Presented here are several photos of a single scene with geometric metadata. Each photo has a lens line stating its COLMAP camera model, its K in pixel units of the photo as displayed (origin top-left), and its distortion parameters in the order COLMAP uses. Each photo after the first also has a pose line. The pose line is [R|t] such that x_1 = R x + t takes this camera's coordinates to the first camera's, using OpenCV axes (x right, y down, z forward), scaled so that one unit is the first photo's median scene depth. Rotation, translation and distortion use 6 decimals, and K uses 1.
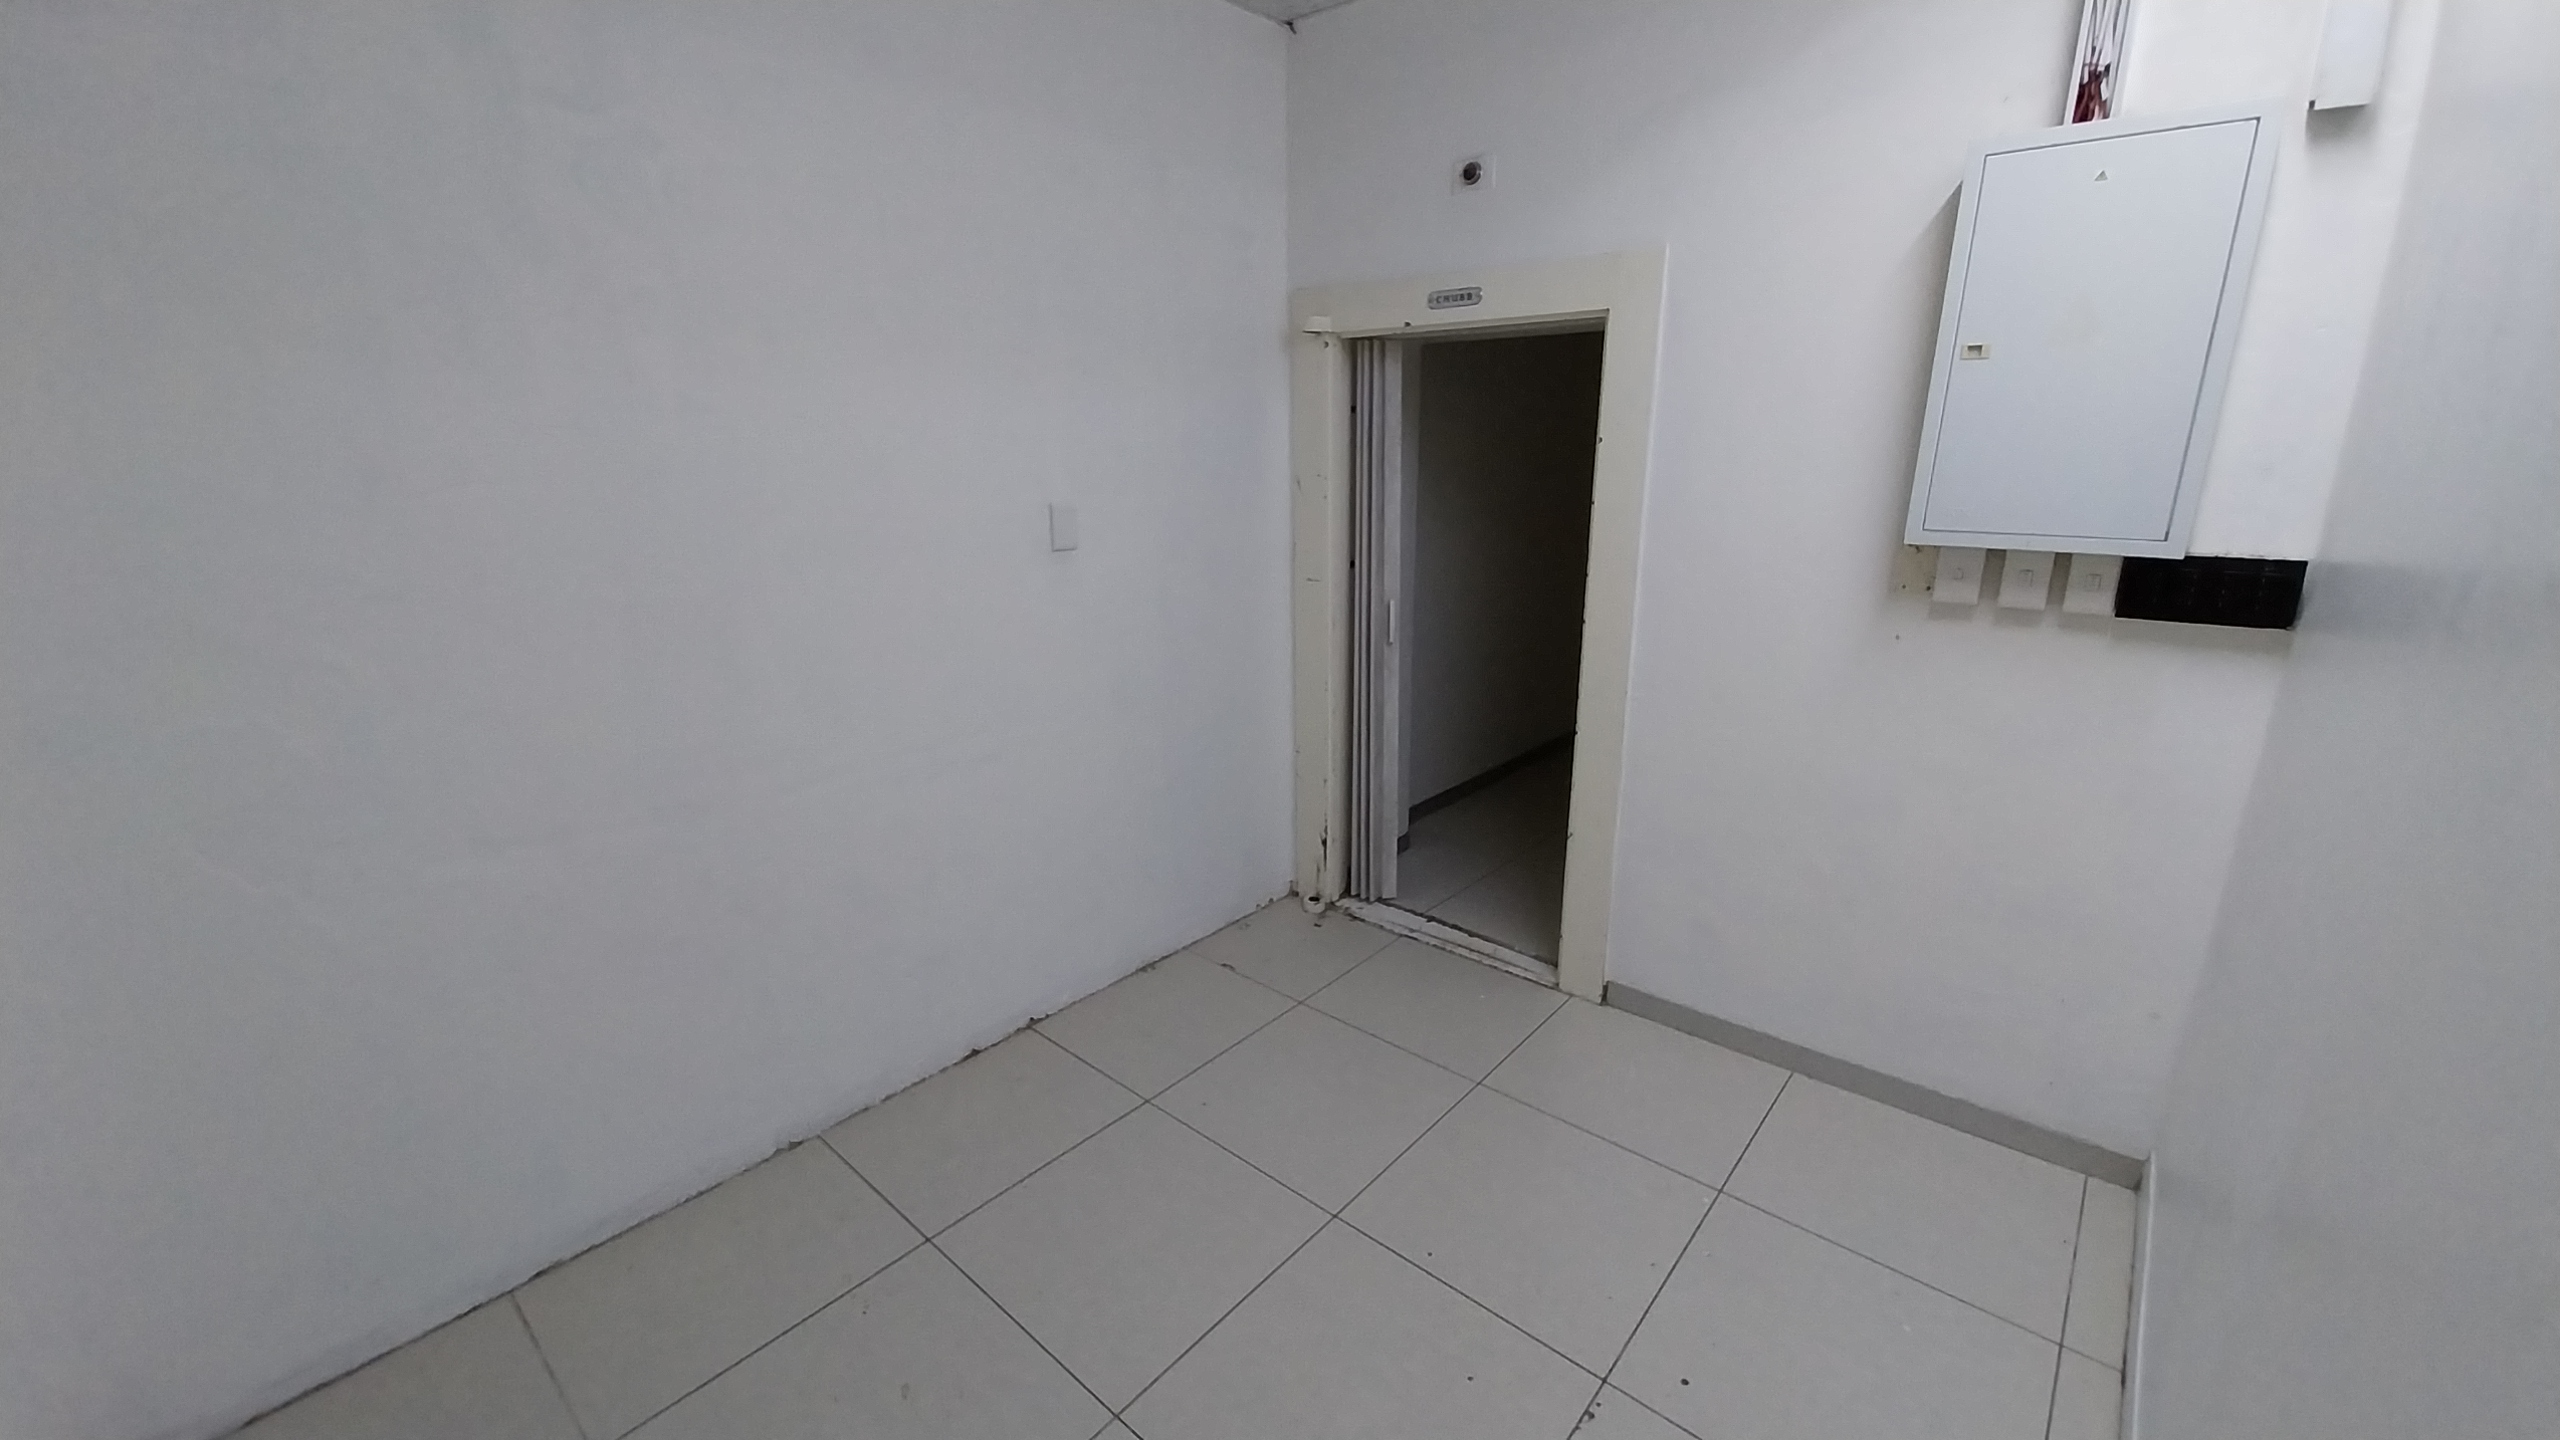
lens RADIAL K [[1007.8, 0, 1293.8], [0, 1007.8, 727.3], [0, 0, 1]] dist [0.020983, -0.014052]
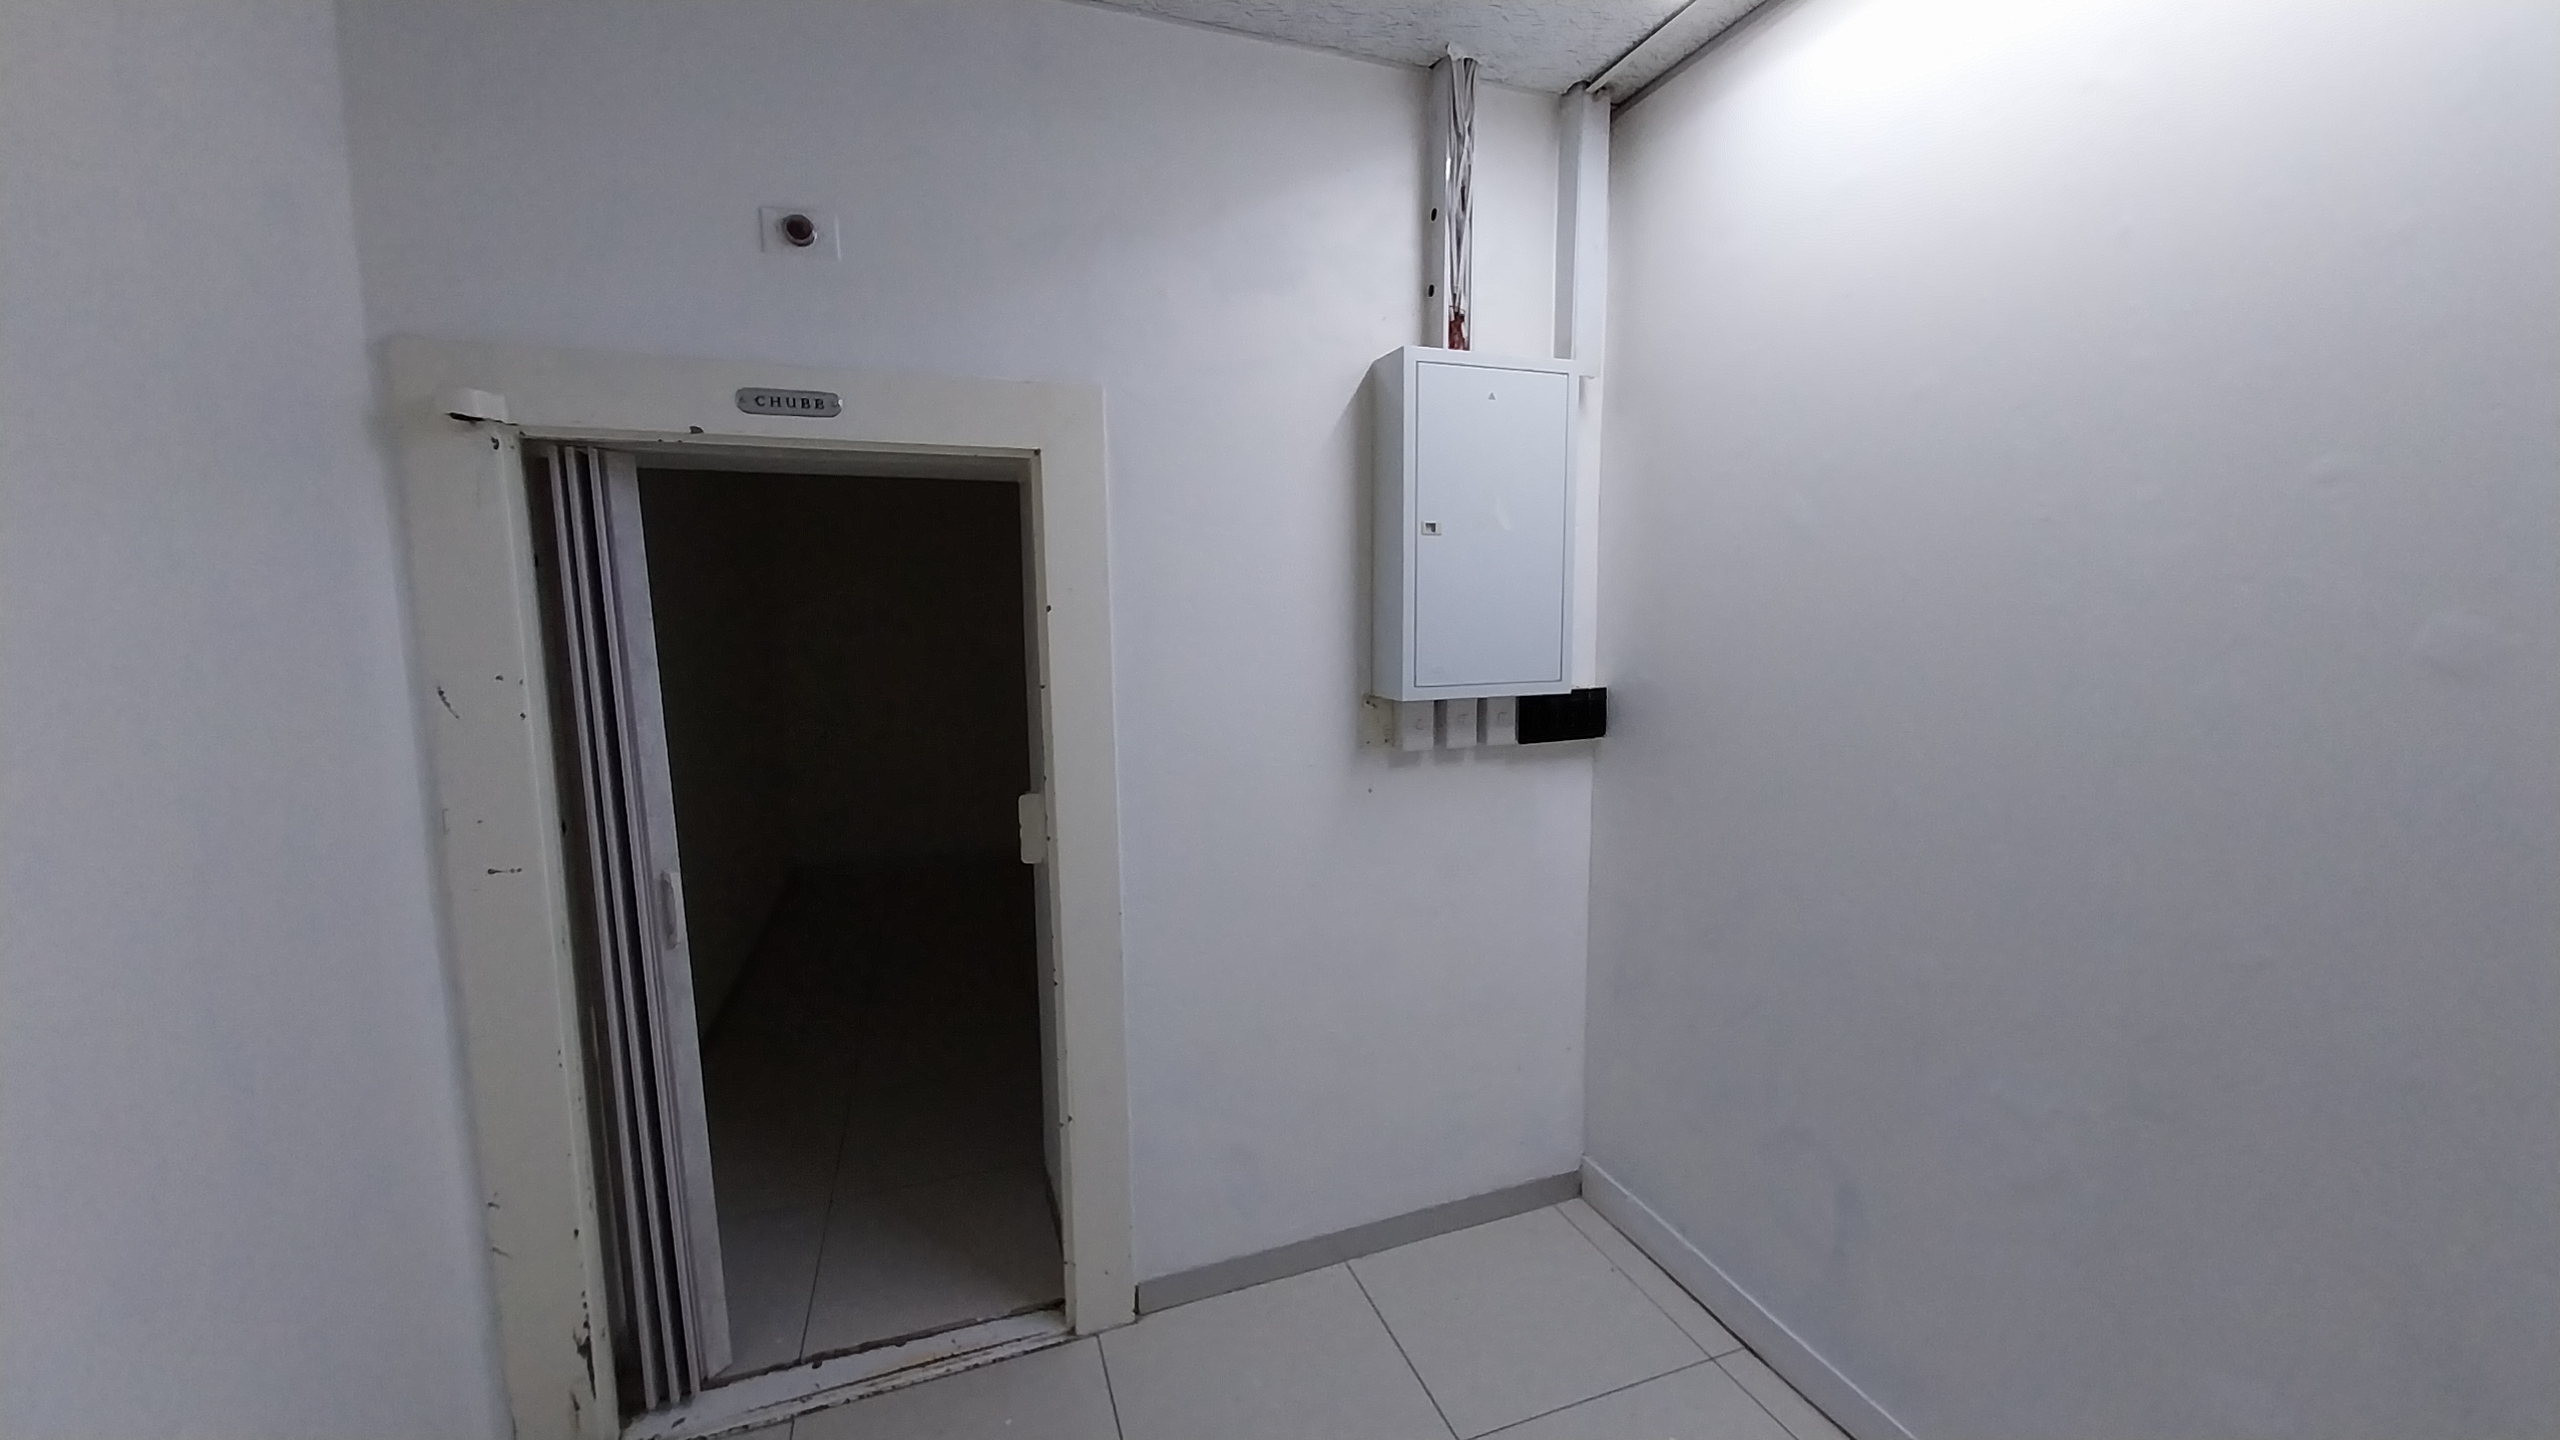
lens RADIAL K [[1007.8, 0, 1293.8], [0, 1007.8, 727.3], [0, 0, 1]] dist [0.020983, -0.014052]
pose [[0.488526, -0.102724, 0.866482, -0.282580], [0.250559, 0.967737, -0.026538, -0.122215], [-0.835801, 0.230070, 0.498503, 0.455673]]
